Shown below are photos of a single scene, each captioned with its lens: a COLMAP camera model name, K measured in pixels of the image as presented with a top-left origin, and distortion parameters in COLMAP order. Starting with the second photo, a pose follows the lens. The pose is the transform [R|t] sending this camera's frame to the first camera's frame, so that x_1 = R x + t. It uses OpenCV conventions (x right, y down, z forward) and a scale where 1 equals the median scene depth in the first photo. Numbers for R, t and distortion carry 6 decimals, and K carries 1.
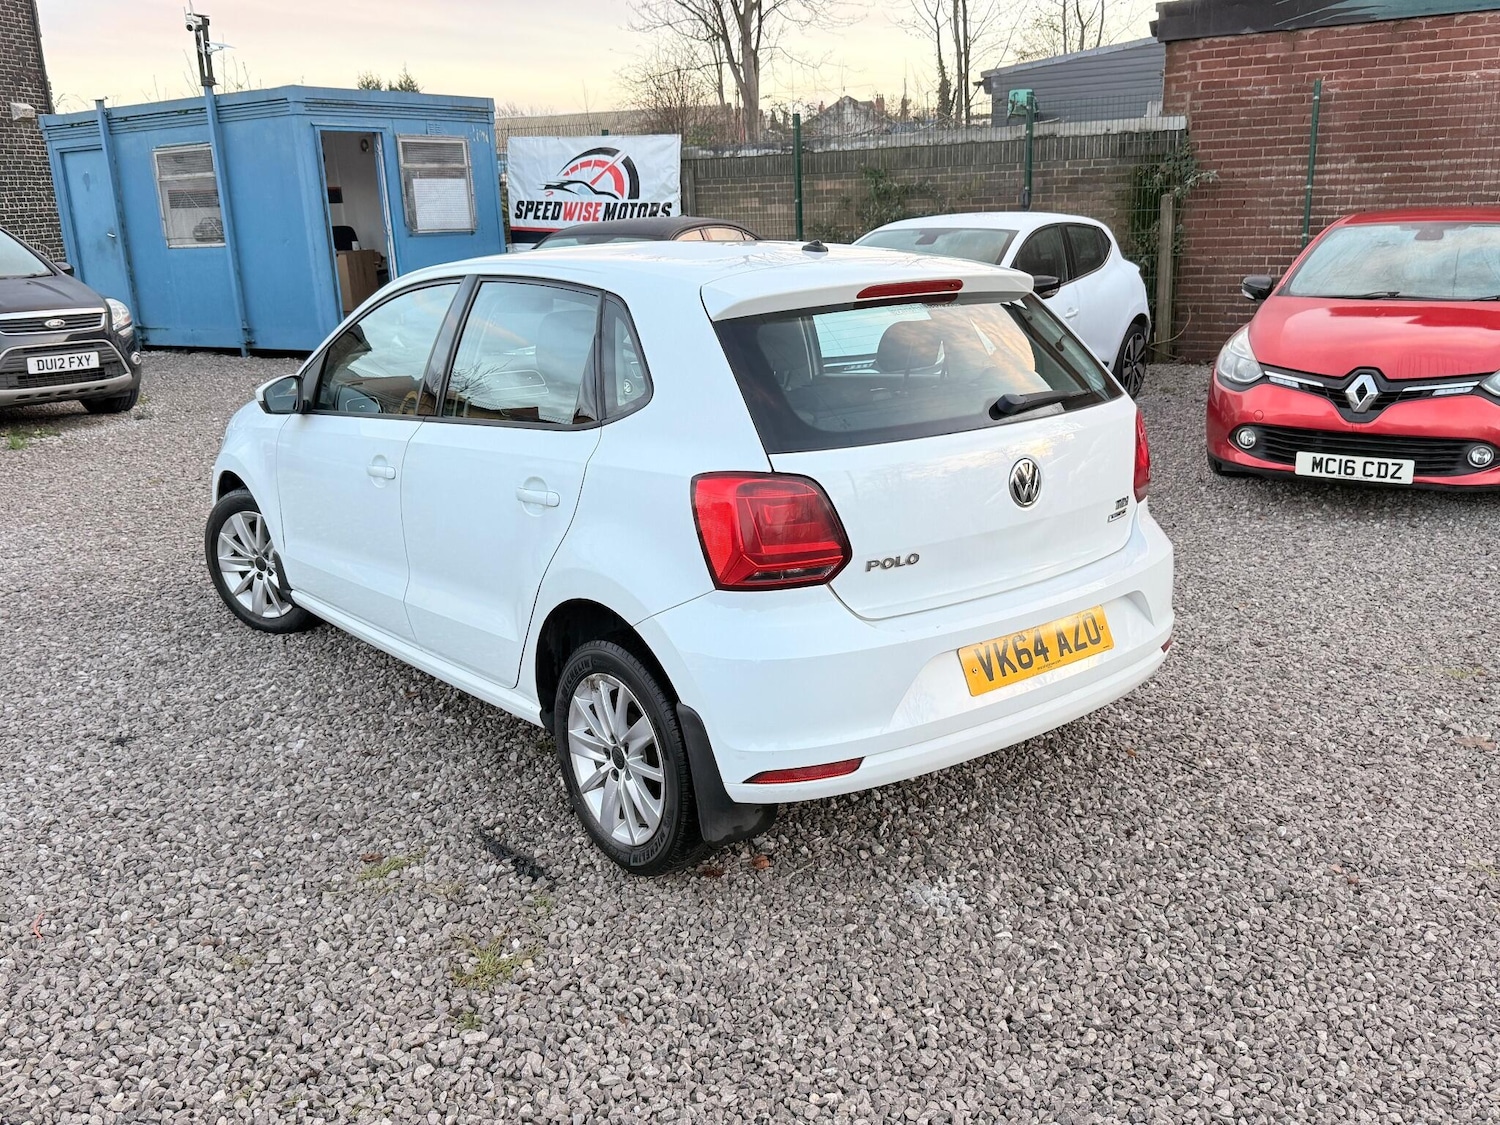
lens RADIAL K [[1305.8, 0, 750.5], [0, 1305.8, 558.3], [0, 0, 1]] dist [0.027882, -0.048195]
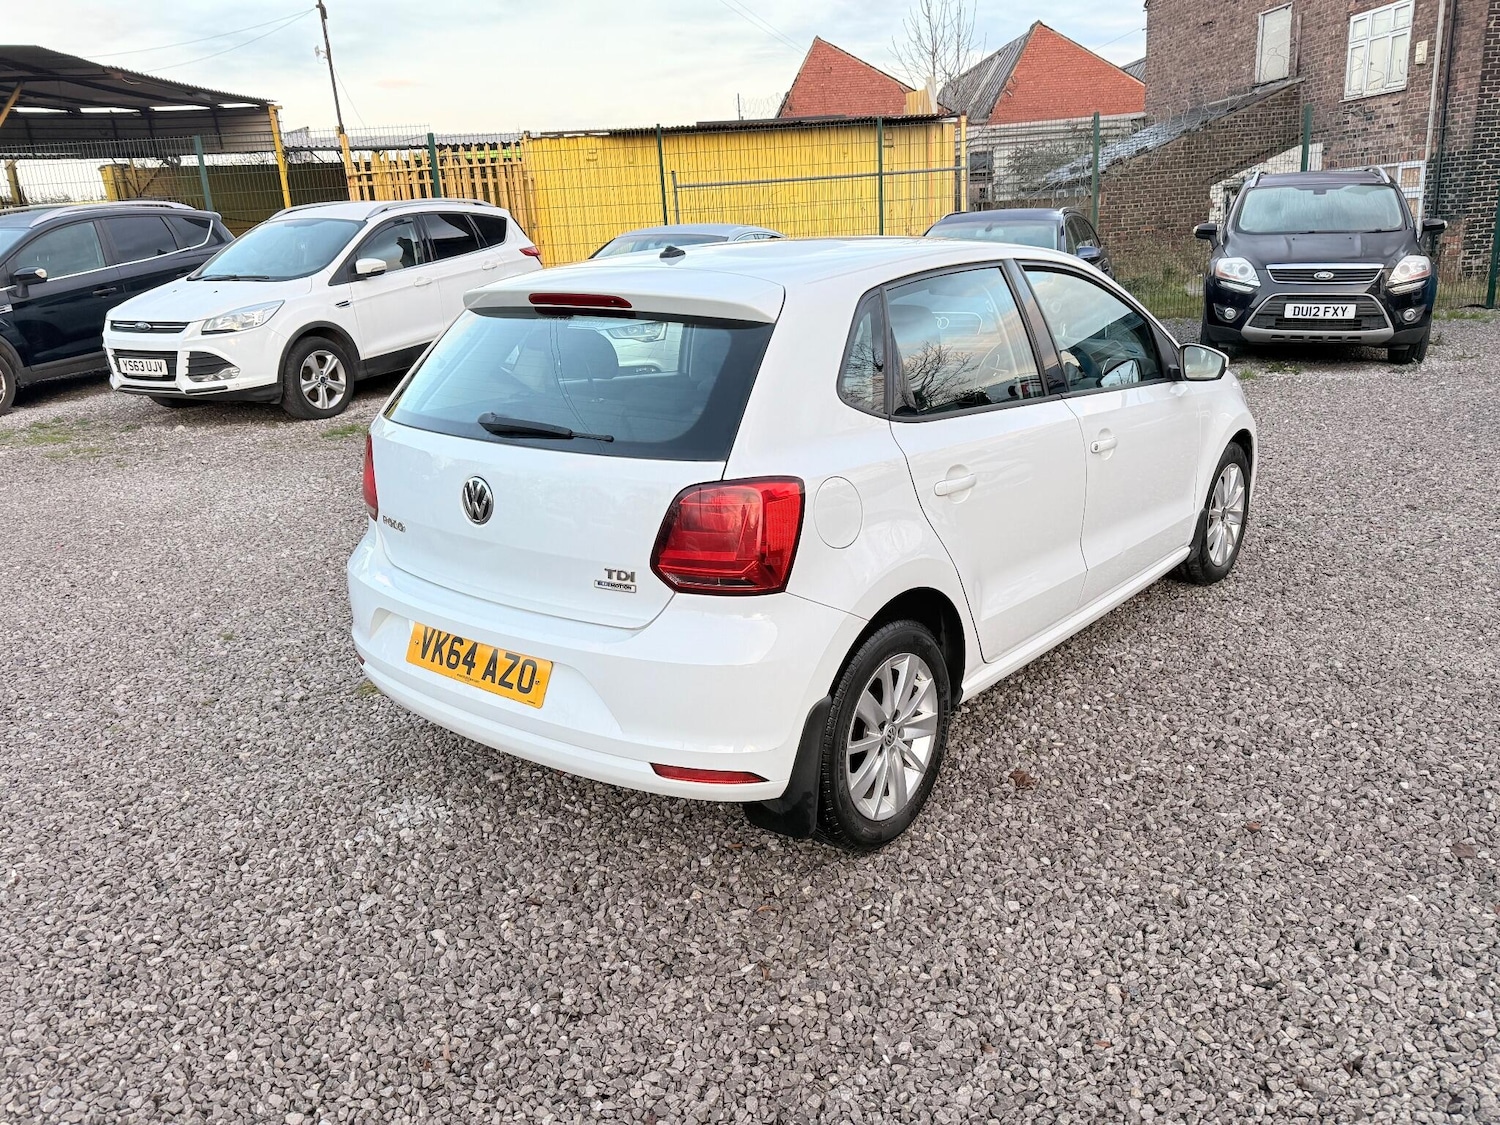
lens RADIAL K [[1145.2, 0, 758.0], [0, 1145.2, 562.7], [0, 0, 1]] dist [0.018579, -0.028620]
pose [[0.225819, 0.306000, -0.924862, 0.679908], [-0.224984, 0.940101, 0.256109, -0.179088], [0.947833, 0.150245, 0.281138, 0.594463]]
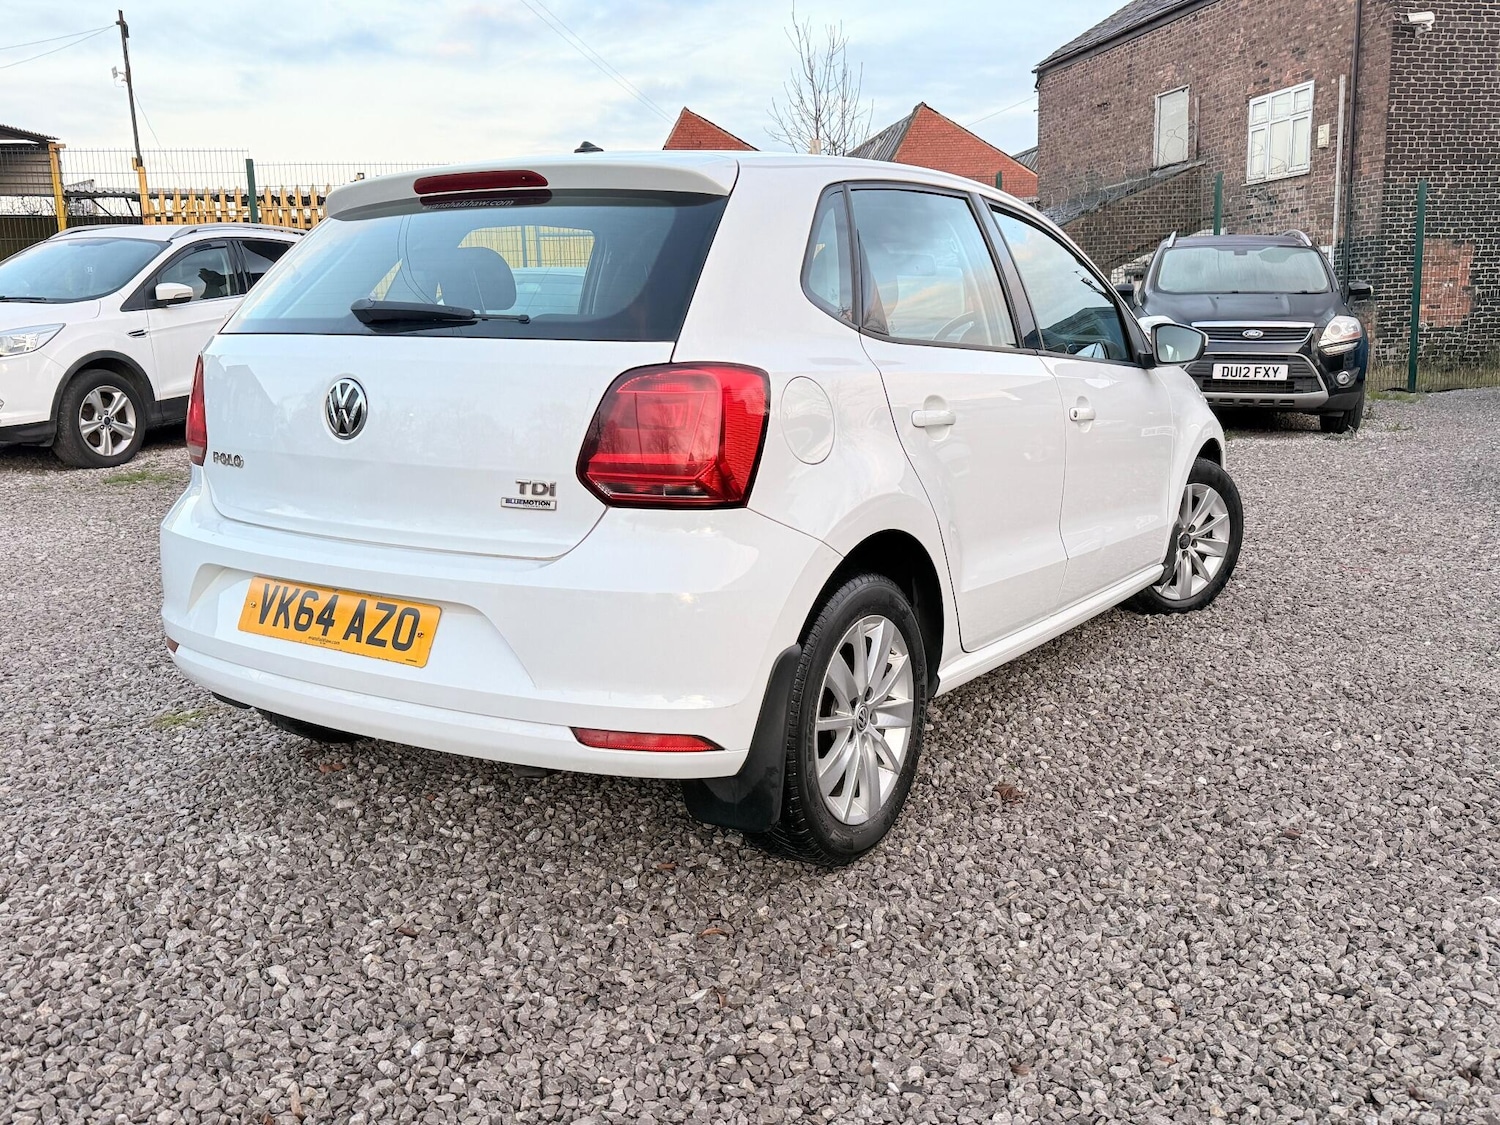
lens RADIAL K [[1305.8, 0, 752.9], [0, 1305.8, 555.4], [0, 0, 1]] dist [0.027882, -0.048195]
pose [[0.326743, 0.202507, -0.923163, 0.648949], [-0.247151, 0.961094, 0.123351, -0.081635], [0.912225, 0.187857, 0.364080, 0.587591]]
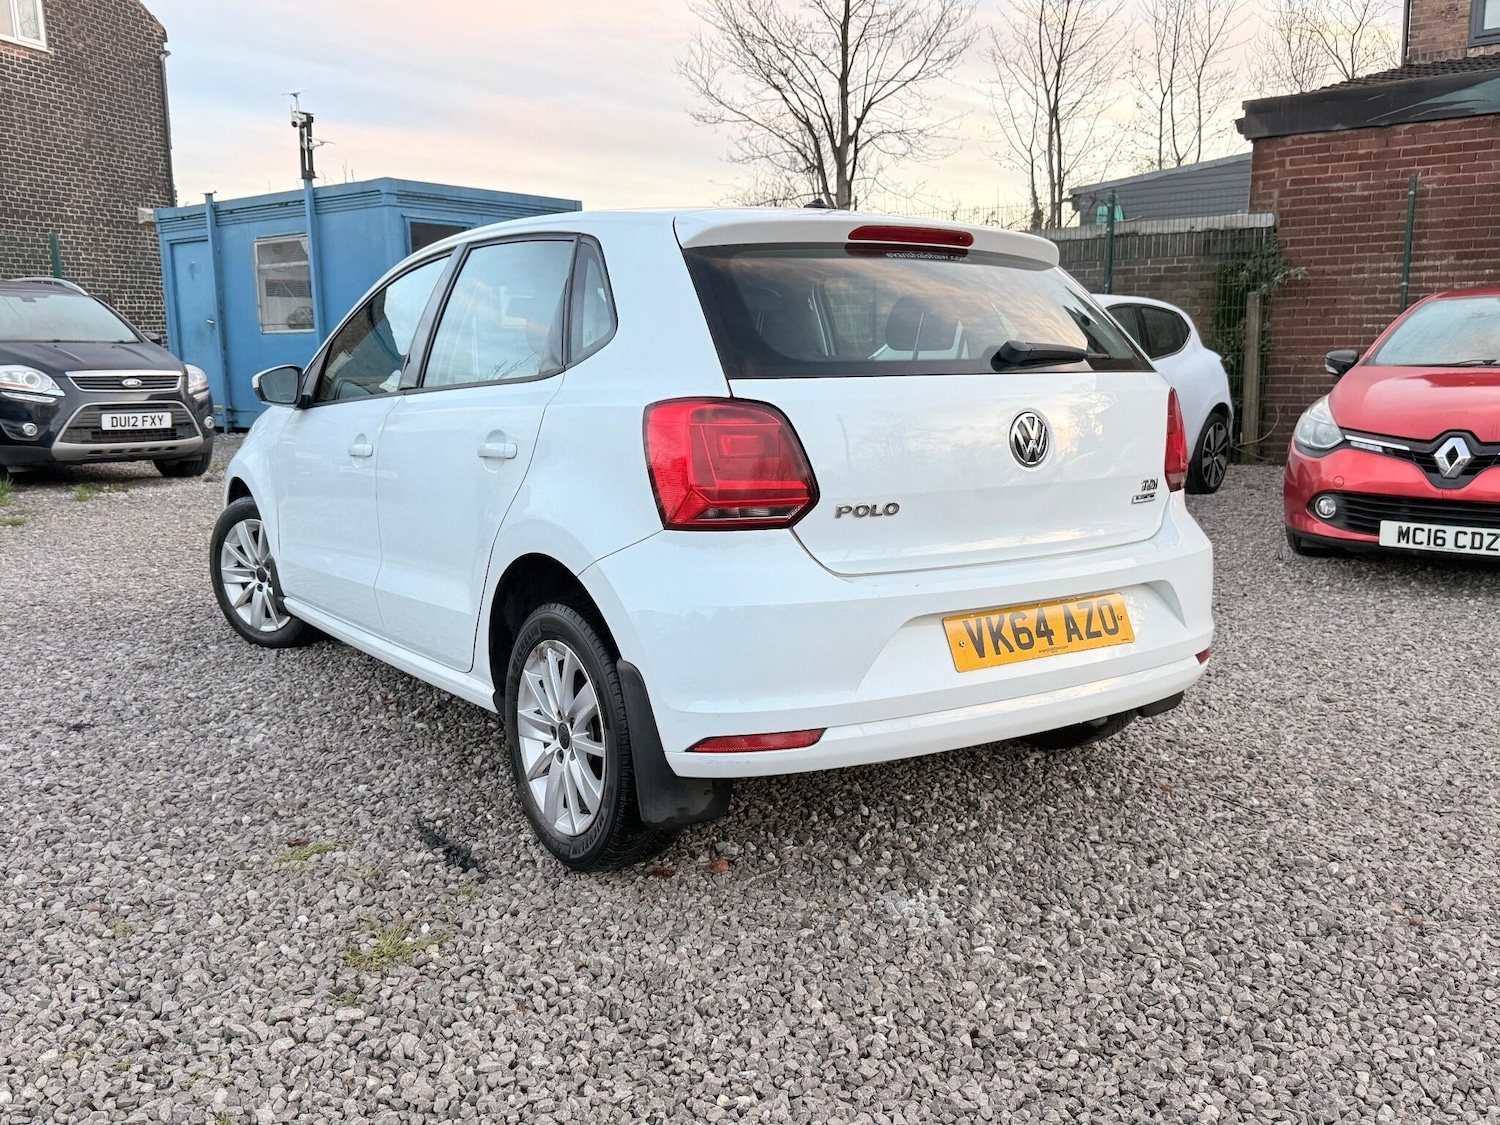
lens RADIAL K [[1305.8, 0, 730.4], [0, 1305.8, 559.4], [0, 0, 1]] dist [0.027882, -0.048195]
pose [[0.995763, 0.036593, -0.084362, 0.053231], [-0.044788, 0.994238, -0.097394, 0.073091], [0.080312, 0.100760, 0.991664, 0.069085]]
